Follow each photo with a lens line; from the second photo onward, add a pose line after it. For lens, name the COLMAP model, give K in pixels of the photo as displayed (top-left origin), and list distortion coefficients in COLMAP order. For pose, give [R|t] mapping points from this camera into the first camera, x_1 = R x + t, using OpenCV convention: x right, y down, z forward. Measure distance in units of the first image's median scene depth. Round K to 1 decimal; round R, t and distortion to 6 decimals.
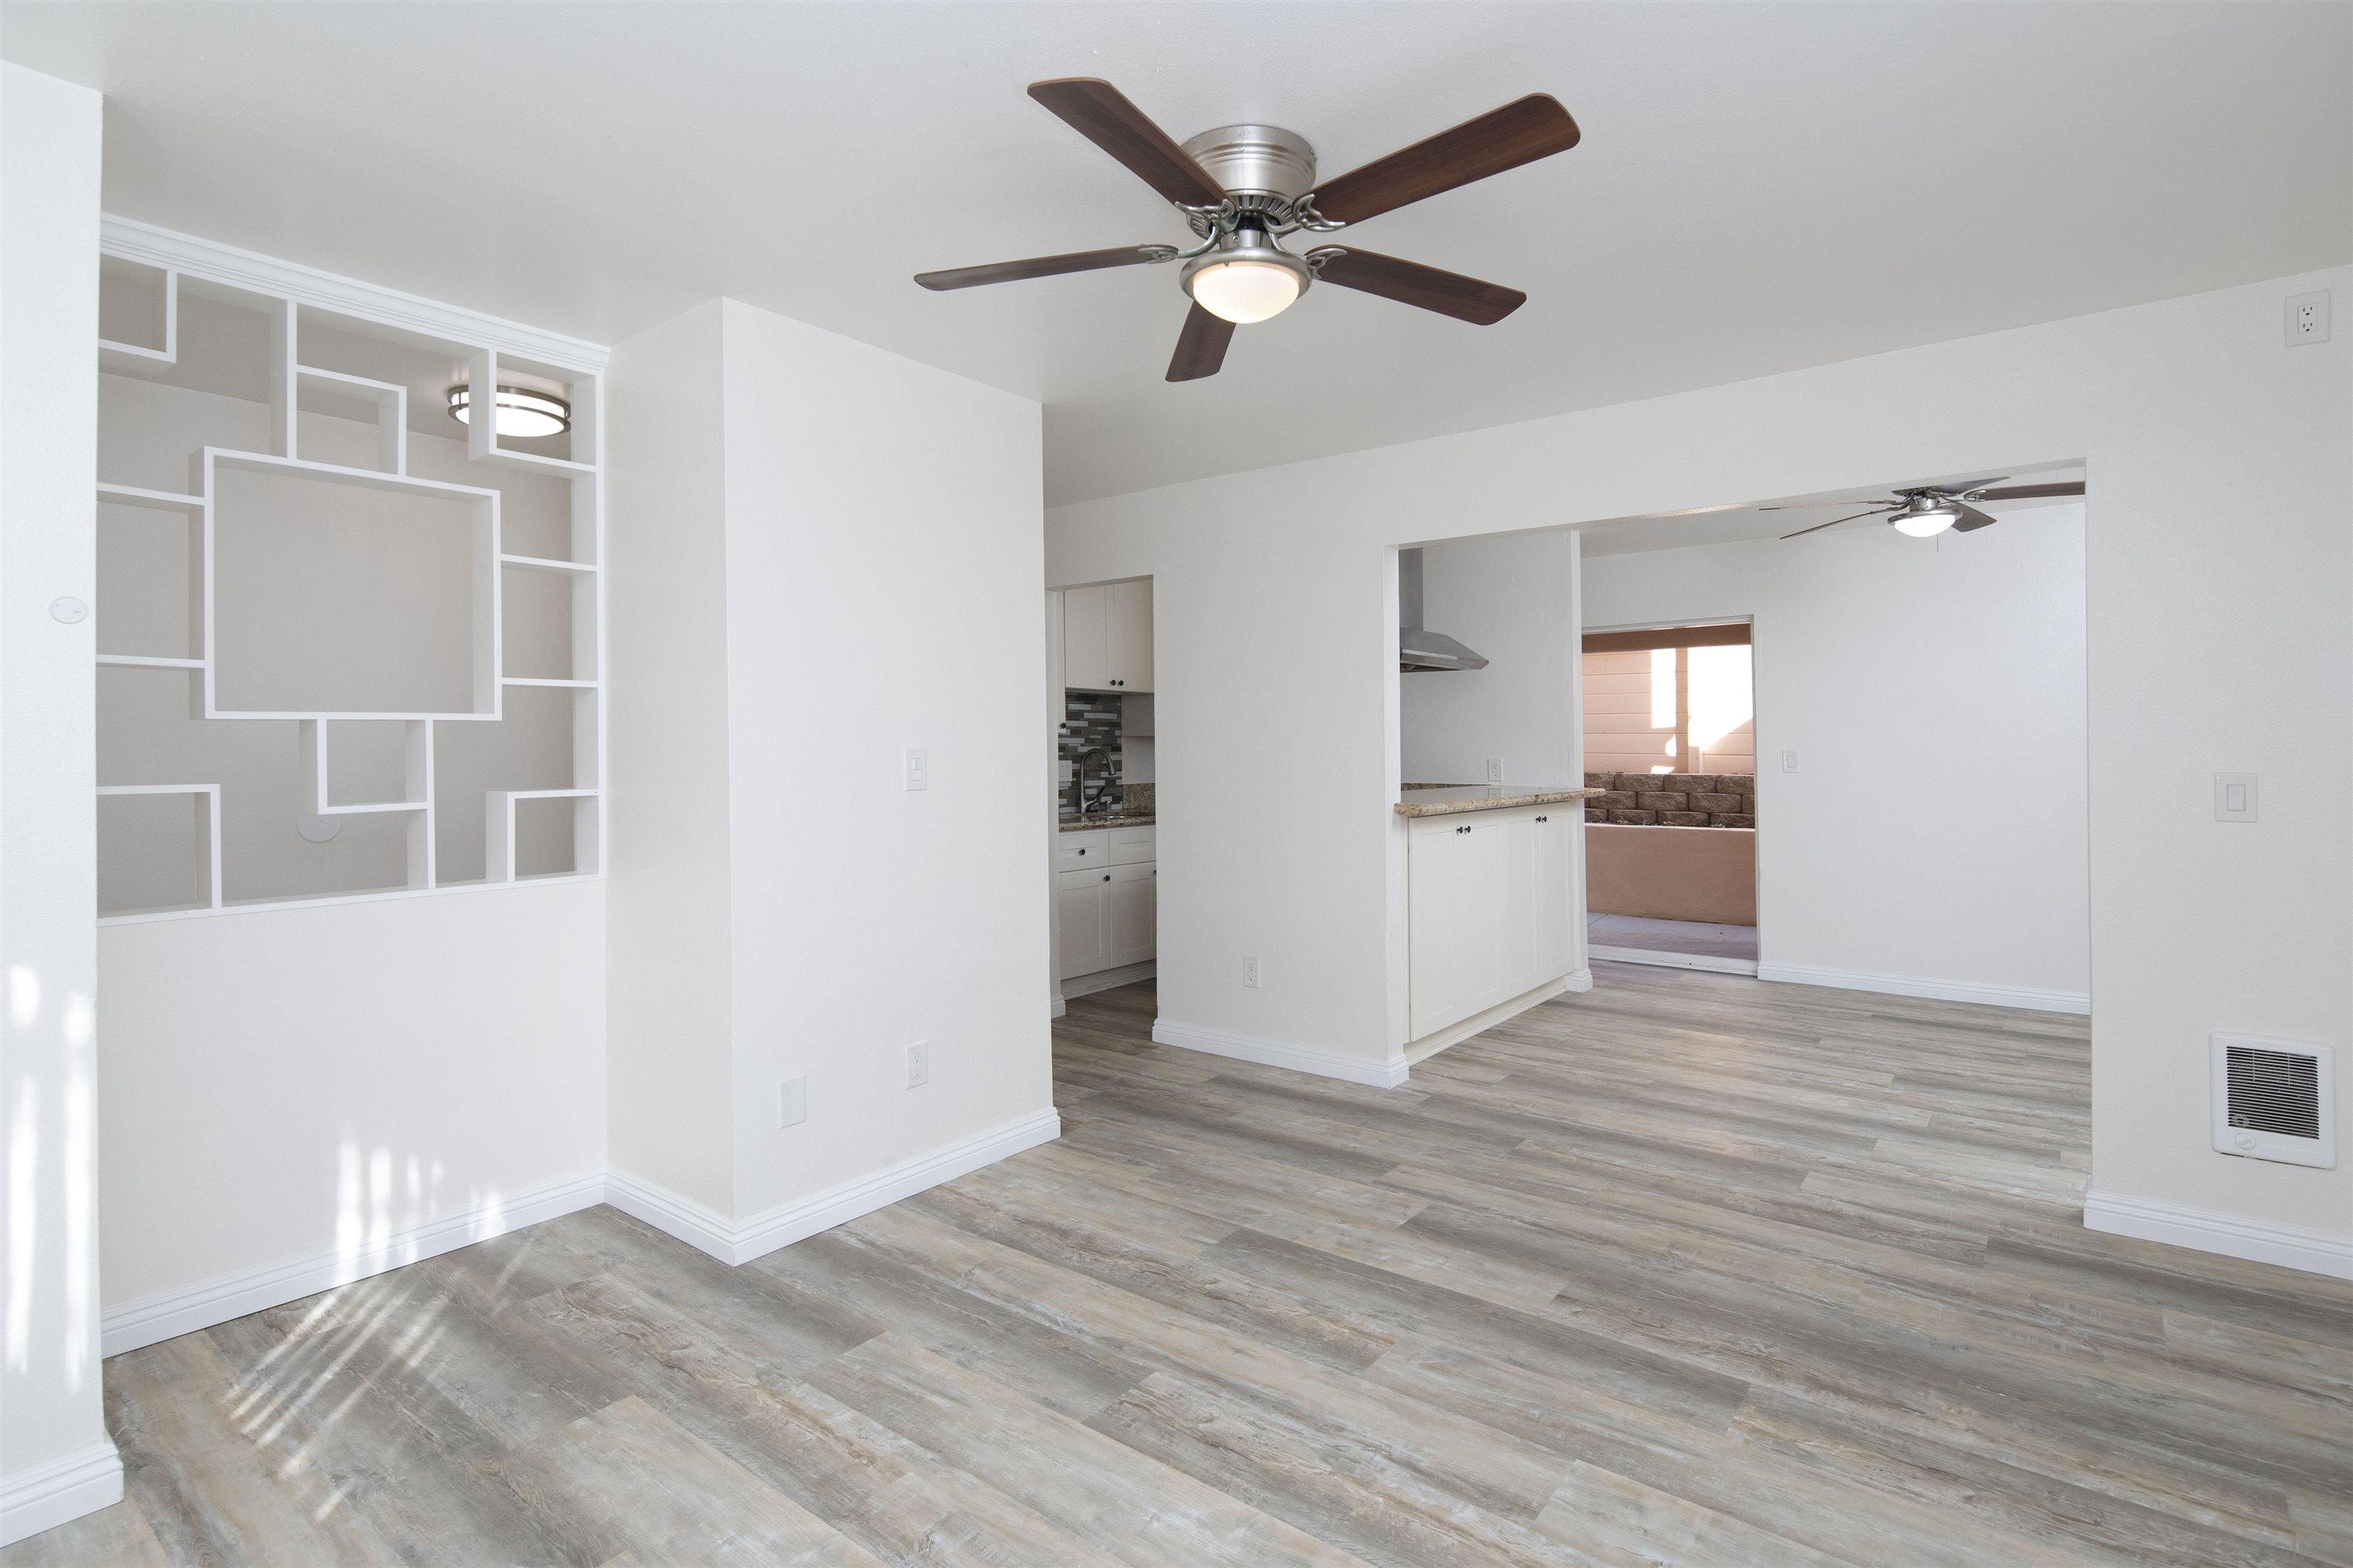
lens RADIAL K [[1138.7, 0, 1183.7], [0, 1138.7, 752.1], [0, 0, 1]] dist [0.001941, -0.002637]
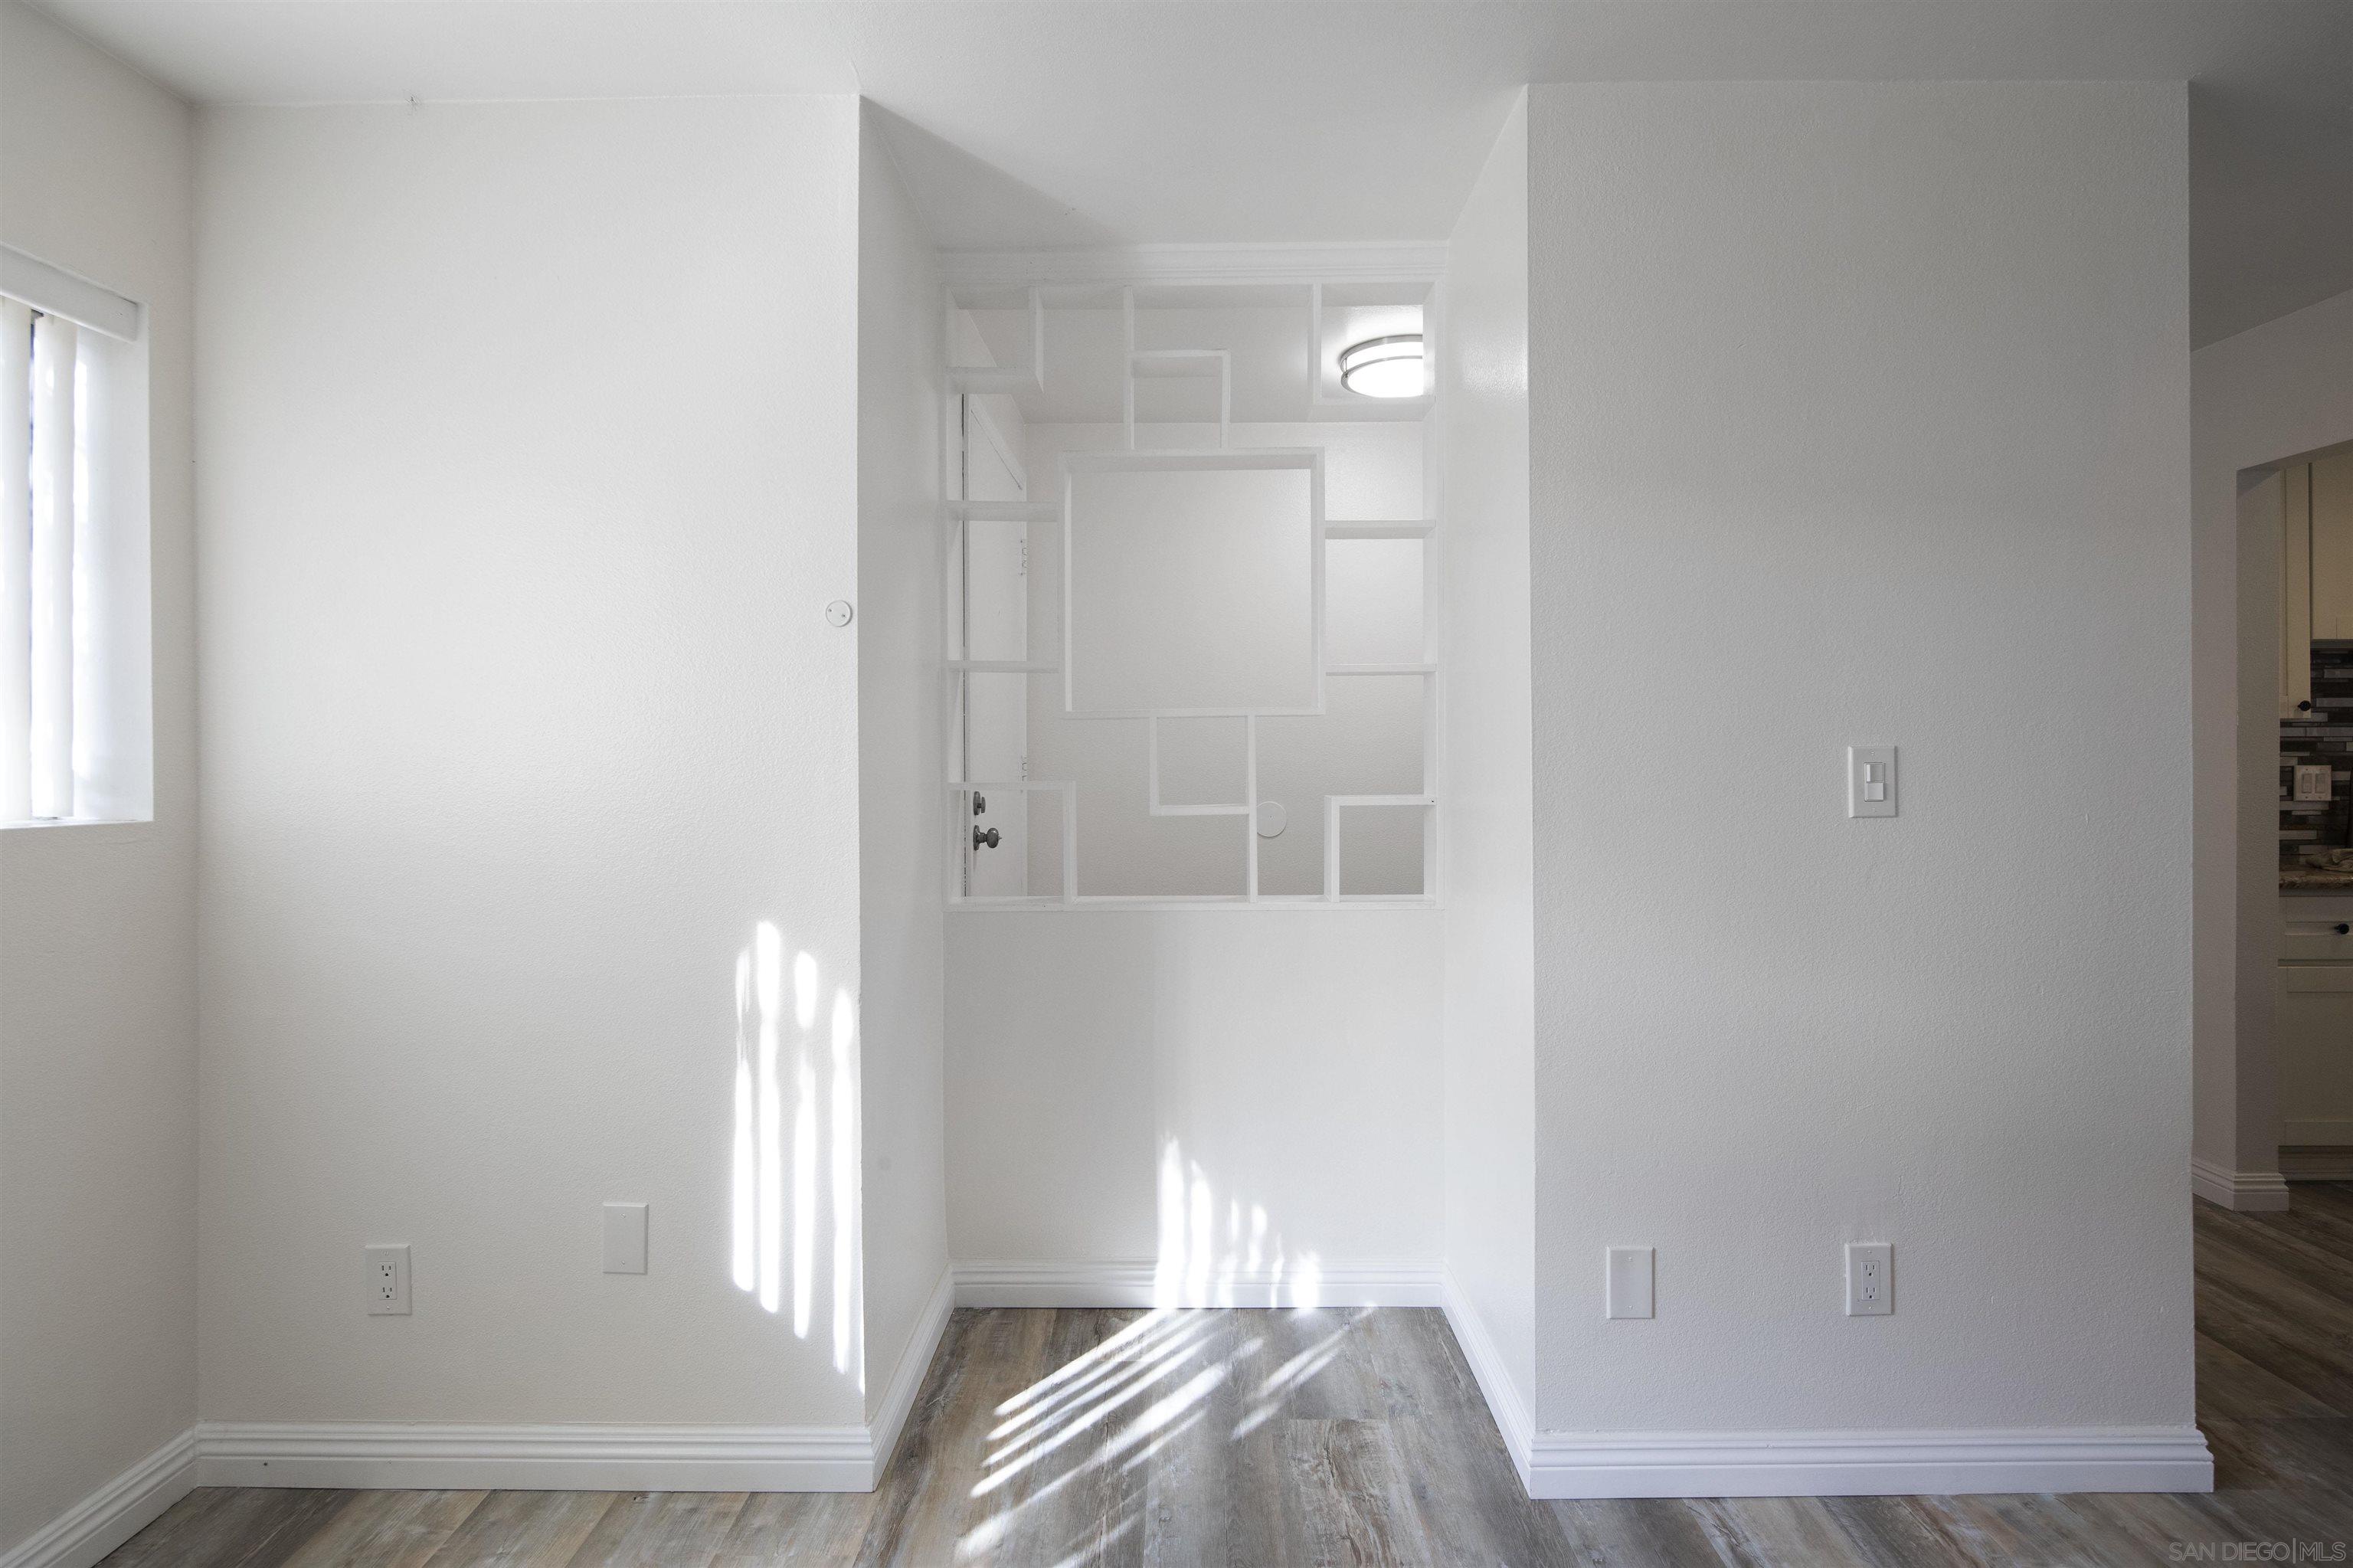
lens RADIAL K [[1123.7, 0, 1176.5], [0, 1123.7, 784.0], [0, 0, 1]] dist [-0.003180, -0.000811]
pose [[0.605013, 0.031452, -0.795594, 0.001836], [-0.004026, 0.999328, 0.036445, -0.003650], [0.796205, -0.018846, 0.604733, 0.371837]]
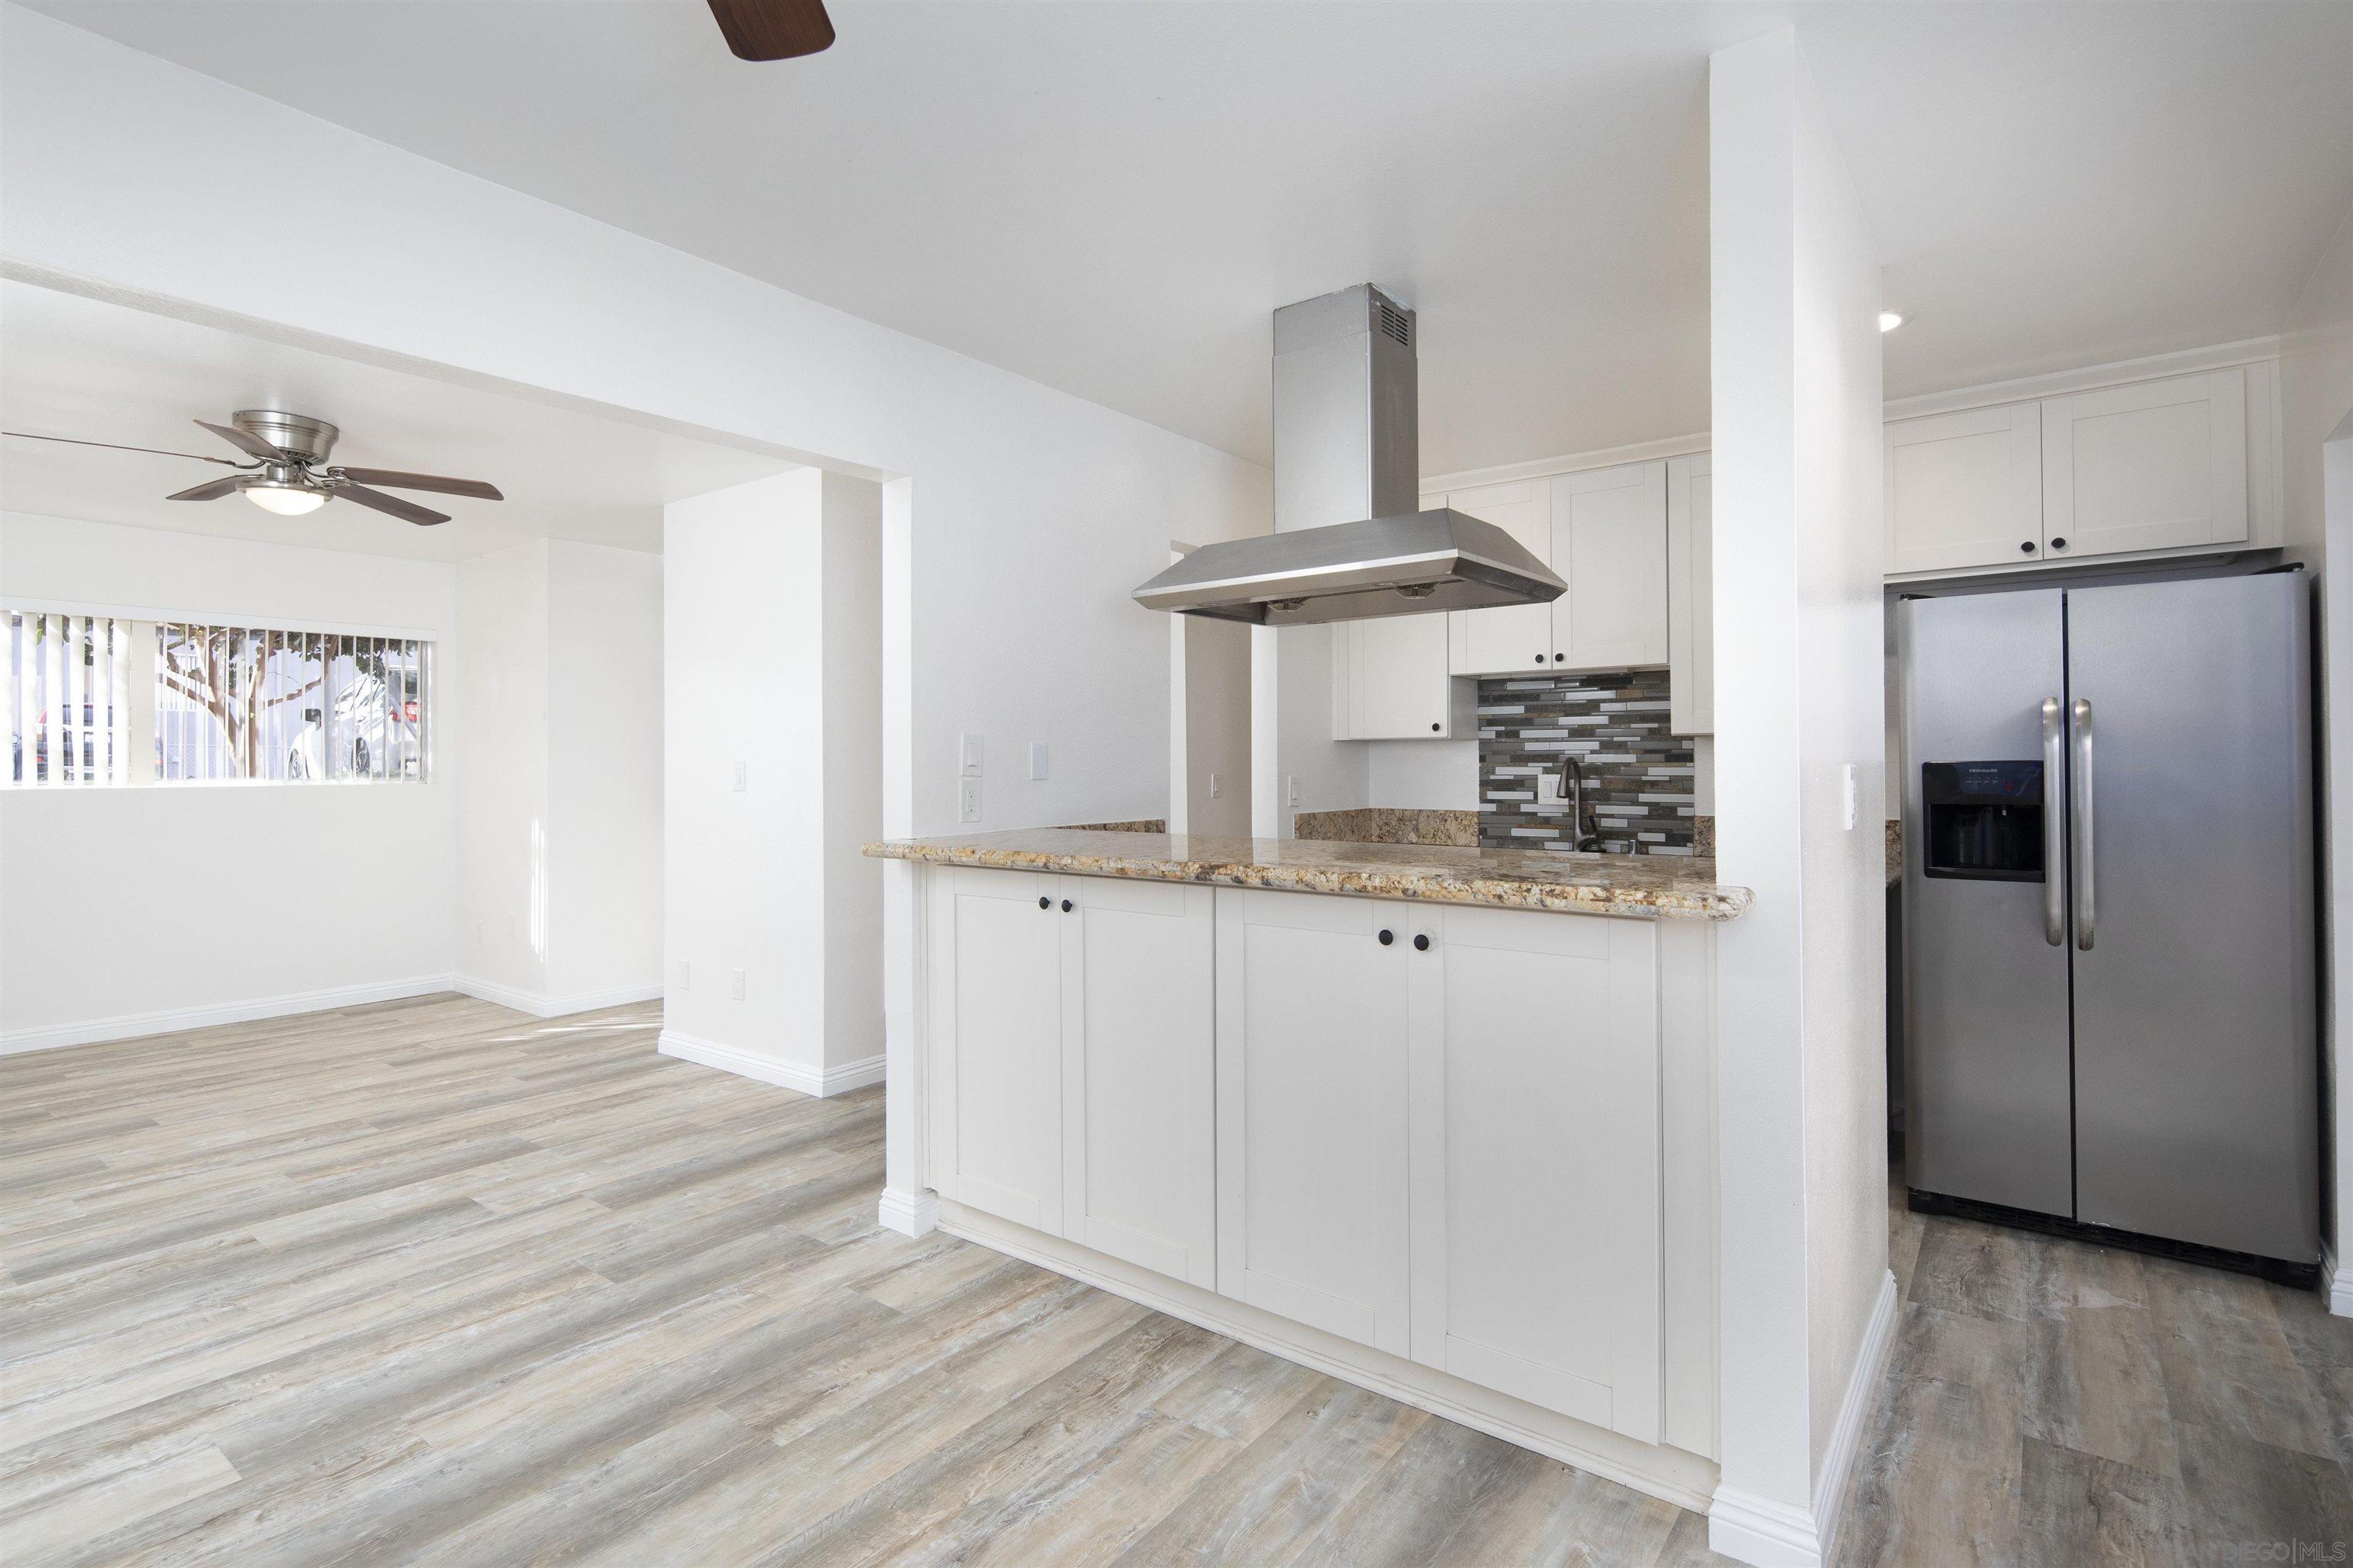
lens RADIAL K [[1138.7, 0, 1183.7], [0, 1138.7, 752.1], [0, 0, 1]] dist [0.001941, -0.002637]
pose [[0.009912, -0.001226, -0.999950, 1.249636], [0.001865, 0.999998, -0.001207, -0.012164], [0.999949, -0.001852, 0.009914, 1.616083]]
